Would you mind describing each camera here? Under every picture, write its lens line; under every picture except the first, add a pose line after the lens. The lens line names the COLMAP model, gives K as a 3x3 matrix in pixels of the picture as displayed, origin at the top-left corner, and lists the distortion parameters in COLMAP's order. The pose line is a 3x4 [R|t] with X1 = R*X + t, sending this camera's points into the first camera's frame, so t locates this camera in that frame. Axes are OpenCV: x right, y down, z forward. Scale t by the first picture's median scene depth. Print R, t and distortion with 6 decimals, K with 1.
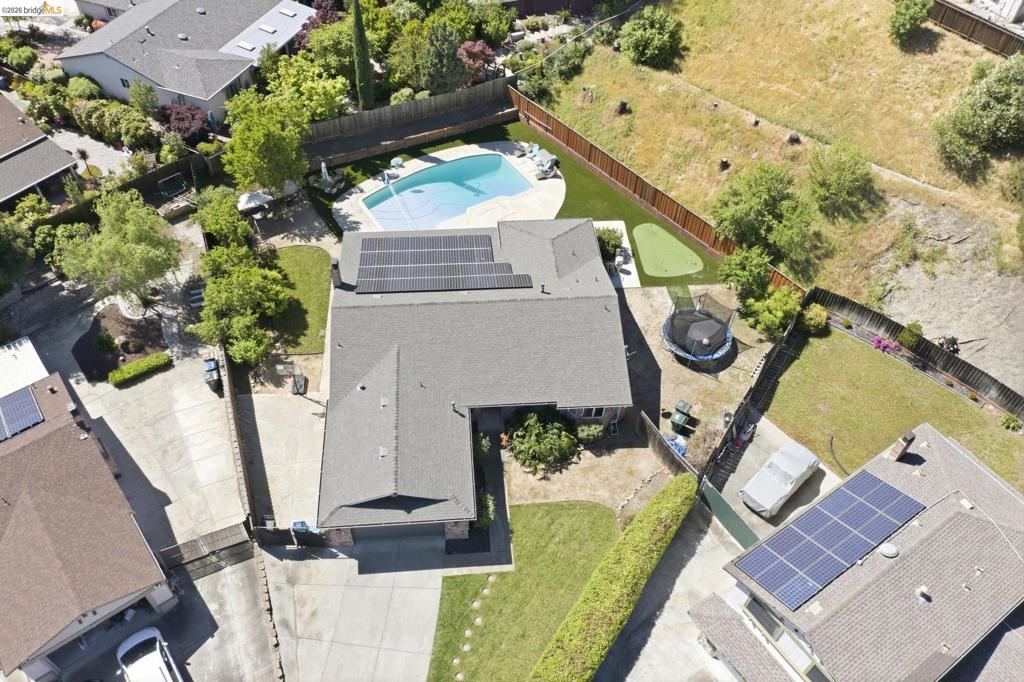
lens RADIAL K [[808.5, 0, 510.6], [0, 808.5, 335.5], [0, 0, 1]] dist [-0.008762, -0.004461]
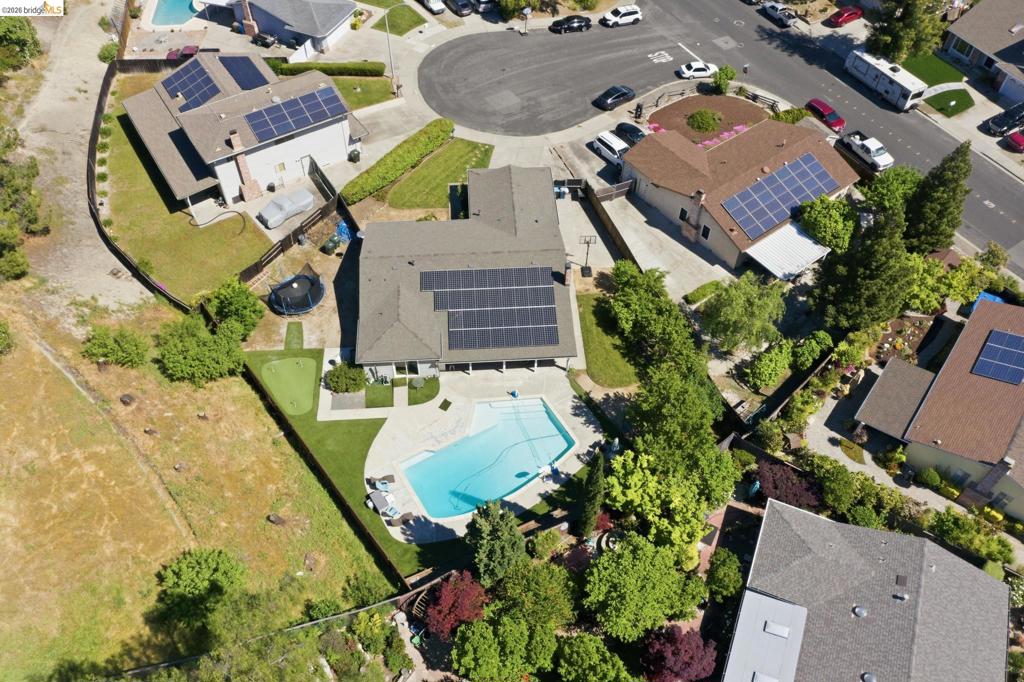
lens RADIAL K [[808.5, 0, 510.6], [0, 808.5, 335.5], [0, 0, 1]] dist [-0.008762, -0.004461]
pose [[-0.999082, -0.037457, -0.020805, -0.085056], [-0.014721, -0.155929, 0.987659, -1.221780], [-0.040239, 0.987058, 0.155234, 0.780640]]
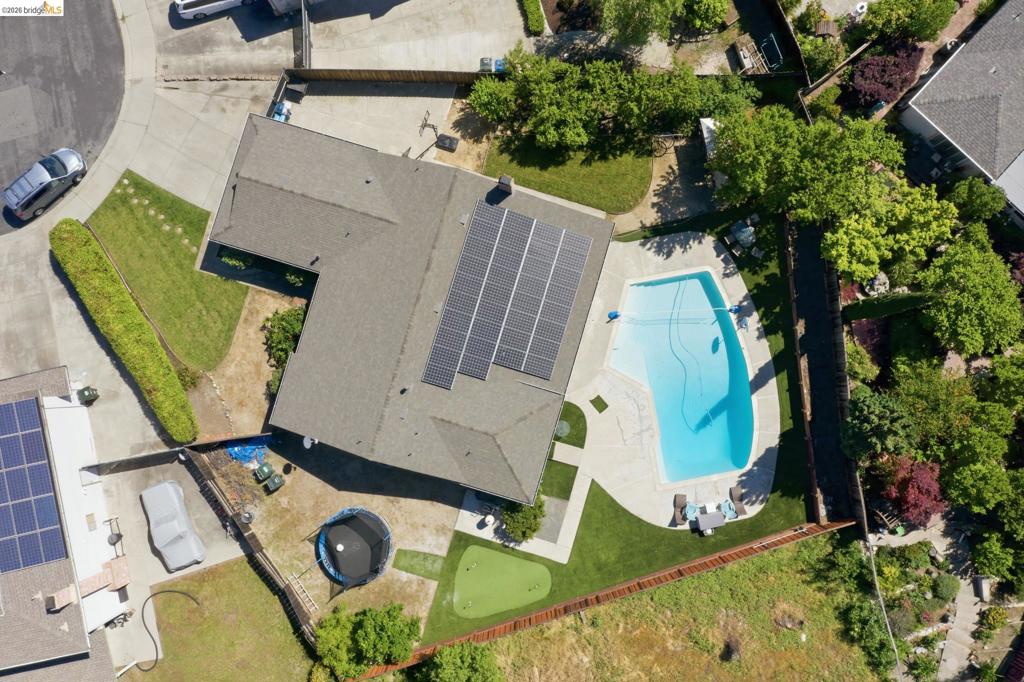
lens RADIAL K [[808.5, 0, 510.6], [0, 808.5, 335.5], [0, 0, 1]] dist [-0.008762, -0.004461]
pose [[-0.366628, 0.927720, -0.070135, 0.005726], [-0.688069, -0.219635, 0.691608, -0.656734], [0.626214, 0.301820, 0.718860, 0.341896]]
